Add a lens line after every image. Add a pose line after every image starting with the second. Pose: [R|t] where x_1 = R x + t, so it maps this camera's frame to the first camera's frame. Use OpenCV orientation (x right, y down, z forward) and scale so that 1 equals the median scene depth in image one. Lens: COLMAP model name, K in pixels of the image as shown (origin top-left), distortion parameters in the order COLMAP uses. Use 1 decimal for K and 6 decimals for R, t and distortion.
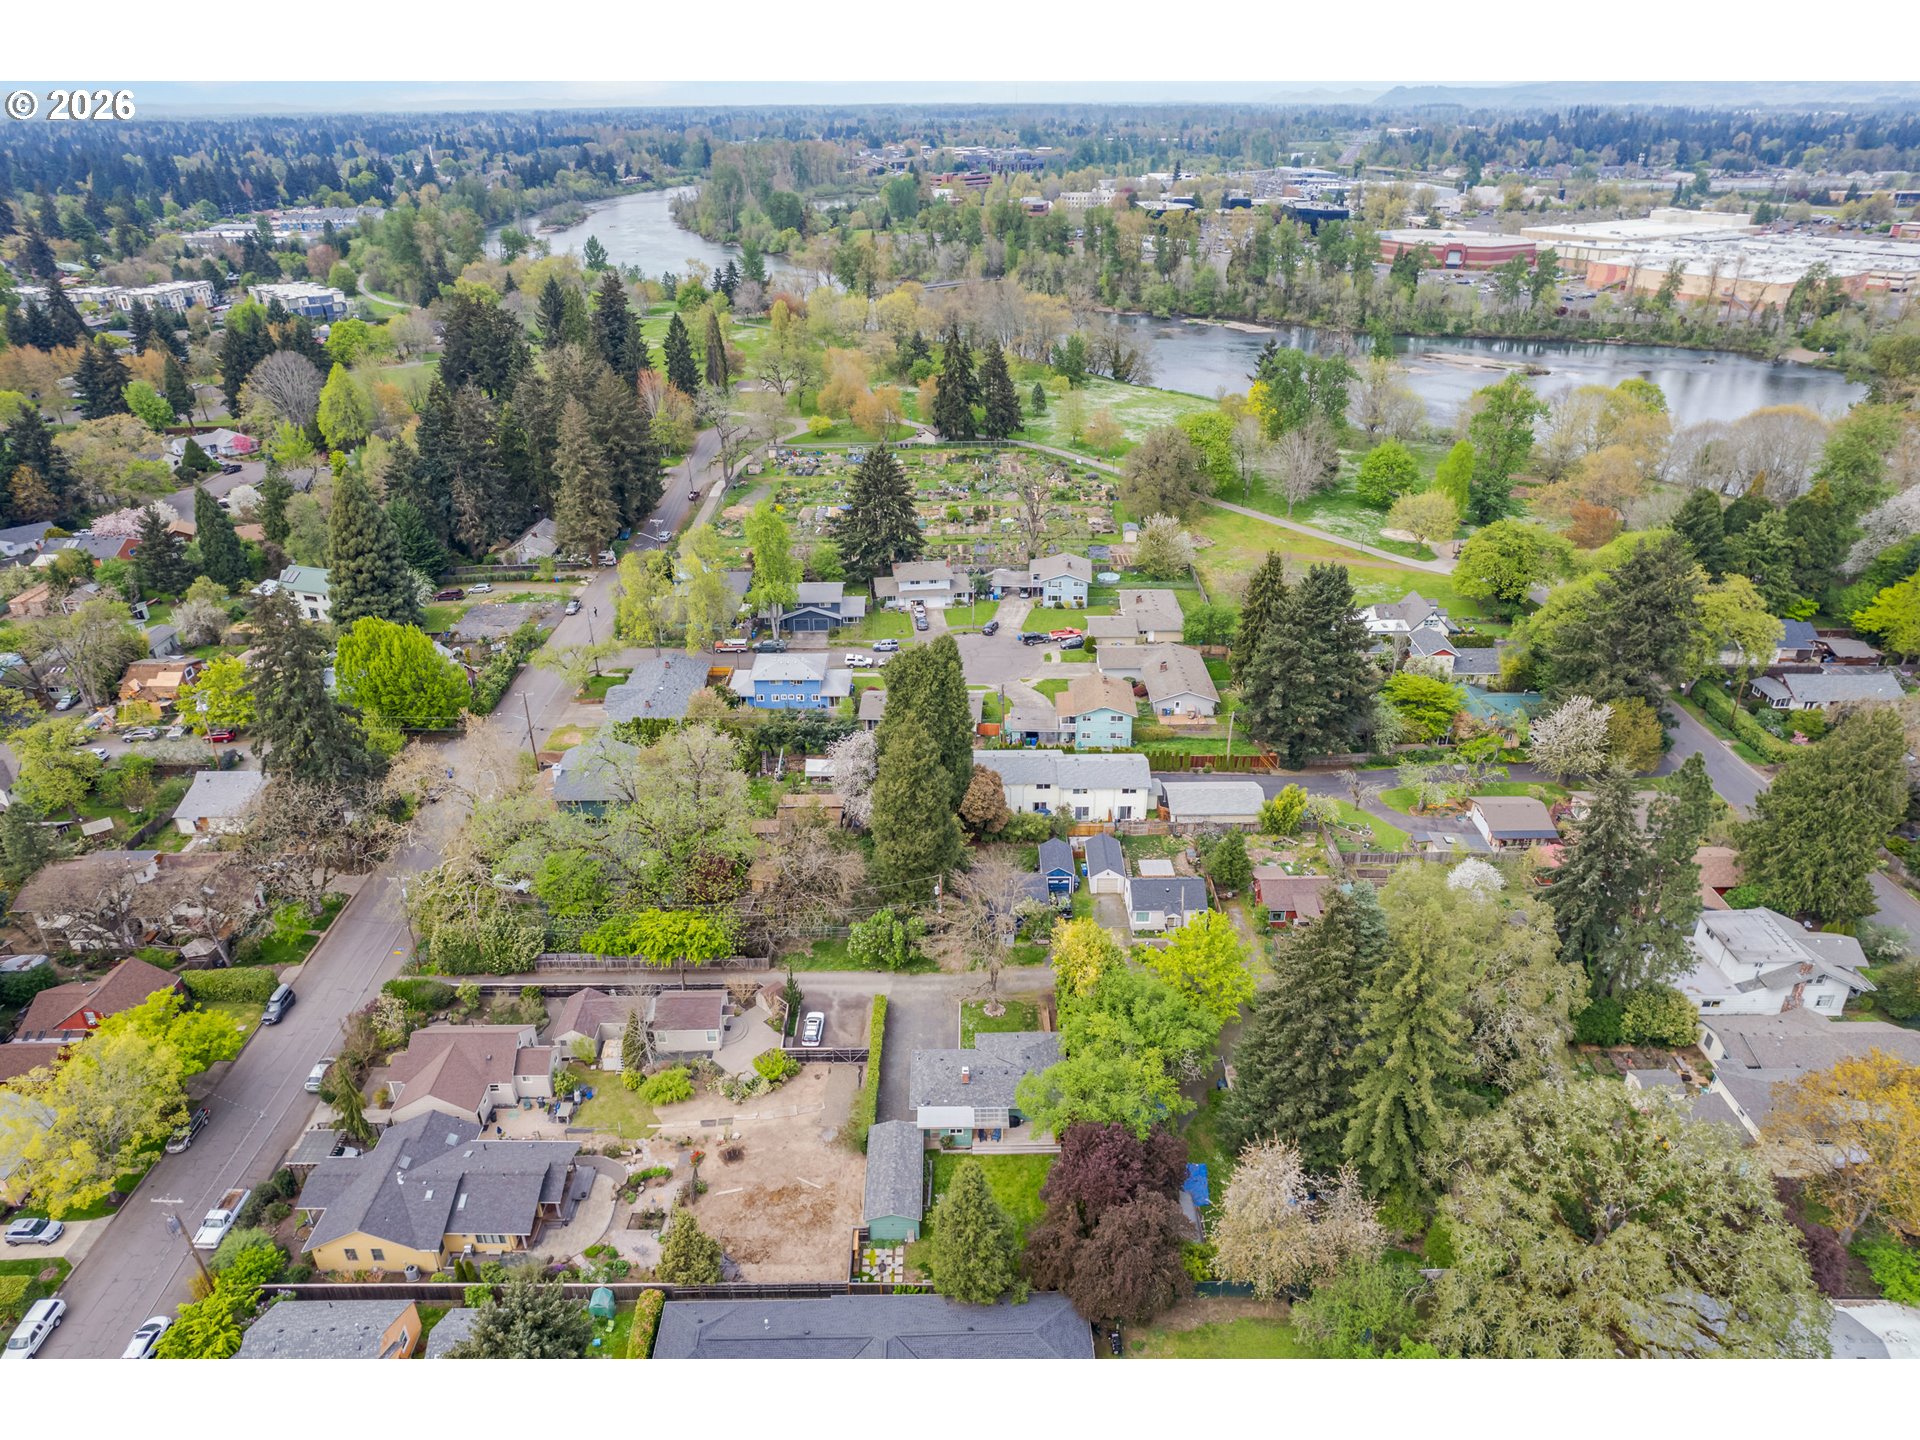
lens RADIAL K [[1223.9, 0, 962.5], [0, 1223.9, 715.7], [0, 0, 1]] dist [-0.083925, 0.077507]
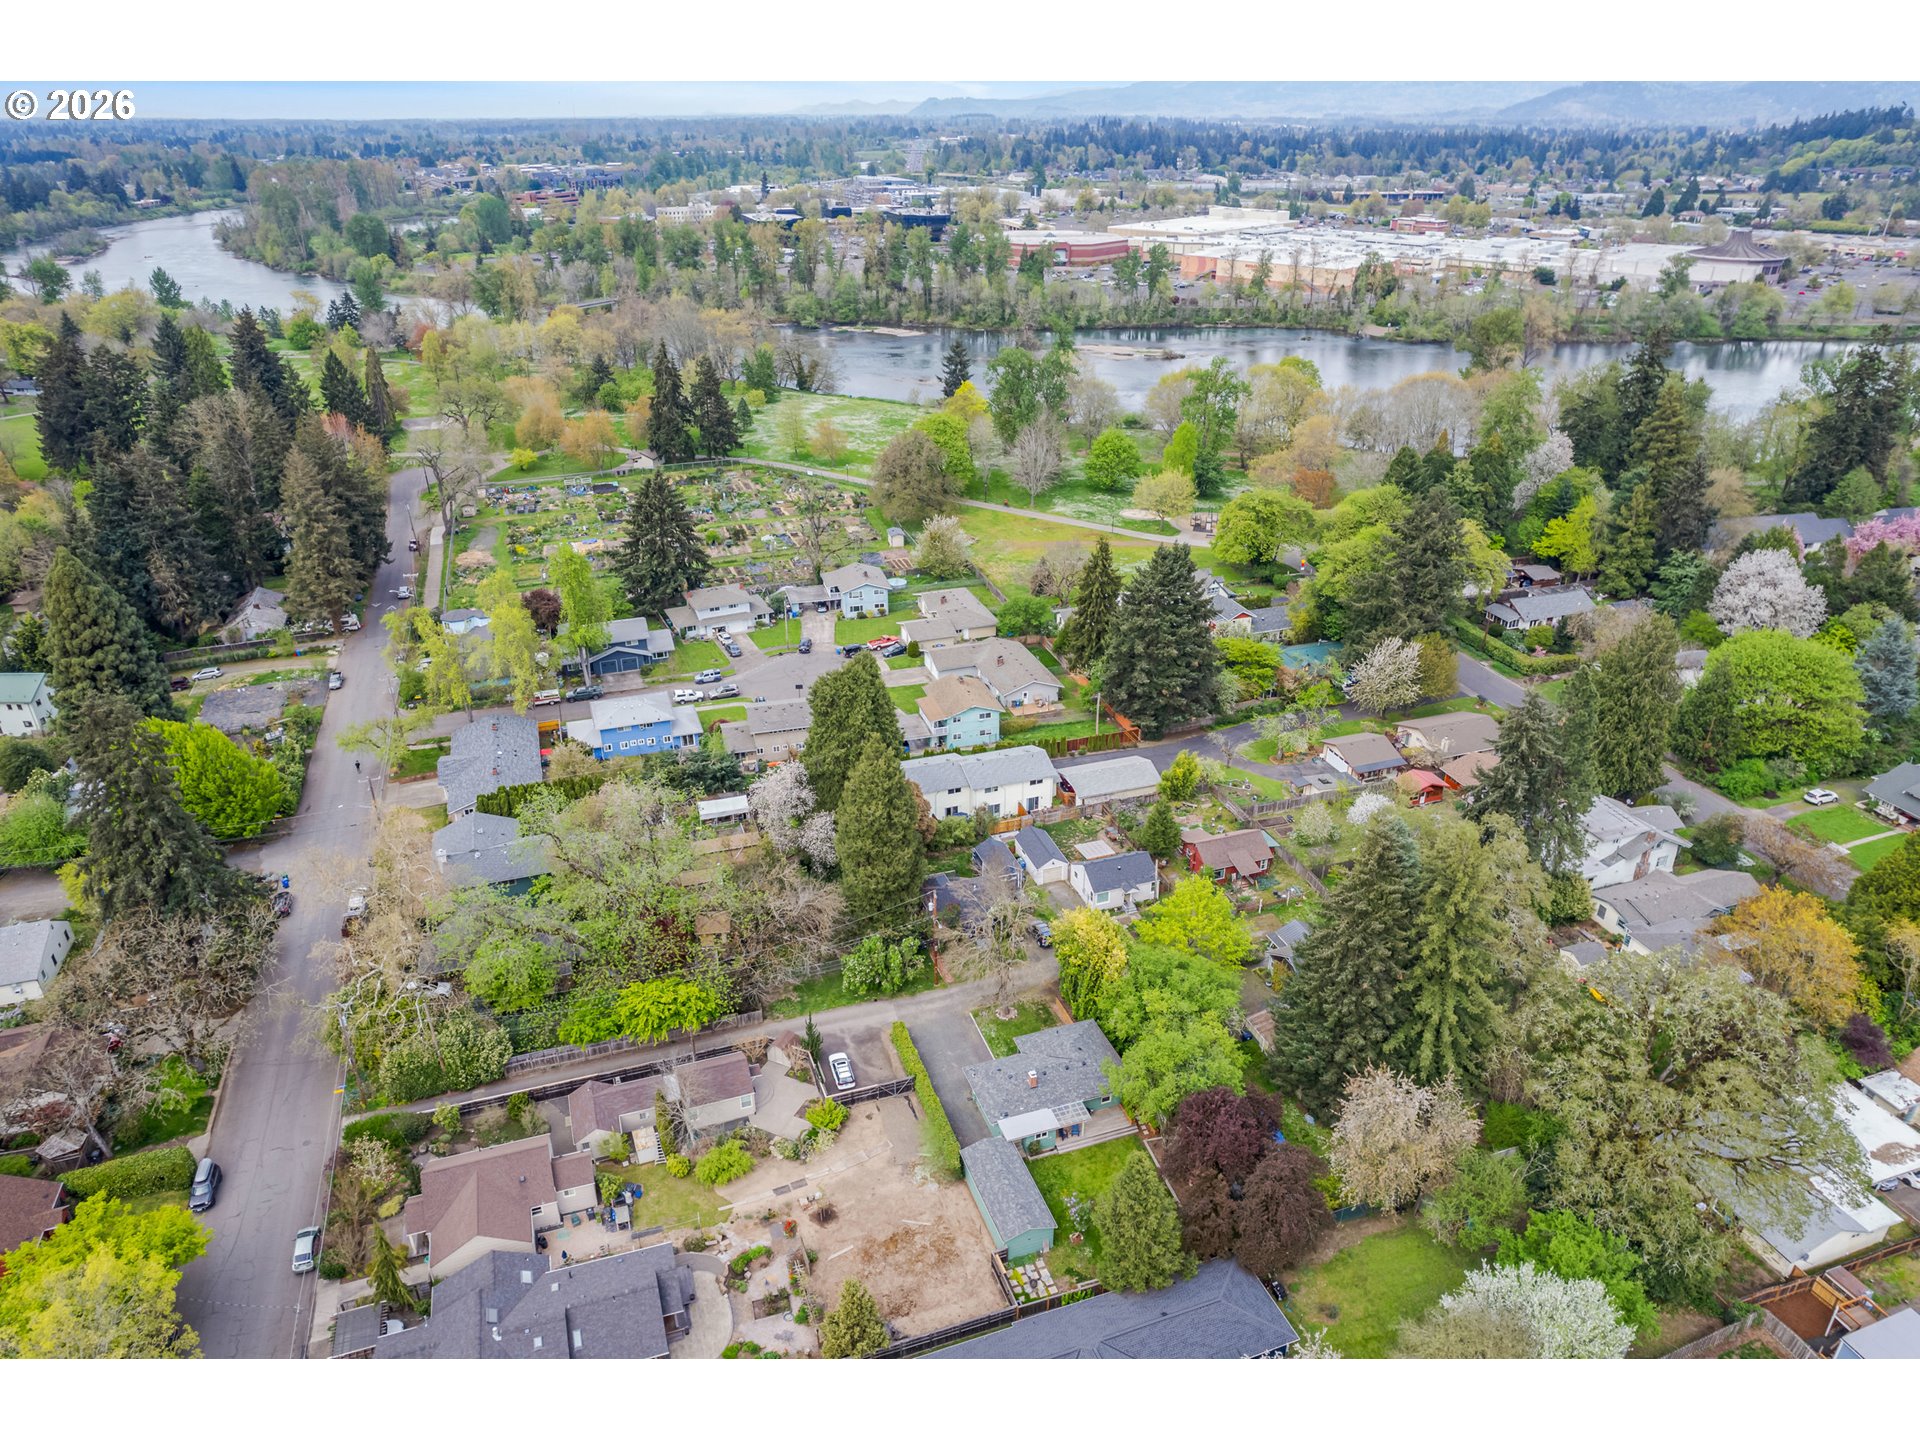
lens RADIAL K [[1223.9, 0, 962.5], [0, 1223.9, 715.7], [0, 0, 1]] dist [-0.083925, 0.077507]
pose [[0.949141, -0.138188, 0.282904, -0.145494], [0.140513, 0.990004, 0.012158, -0.010374], [-0.281756, 0.028212, 0.959071, 0.023465]]
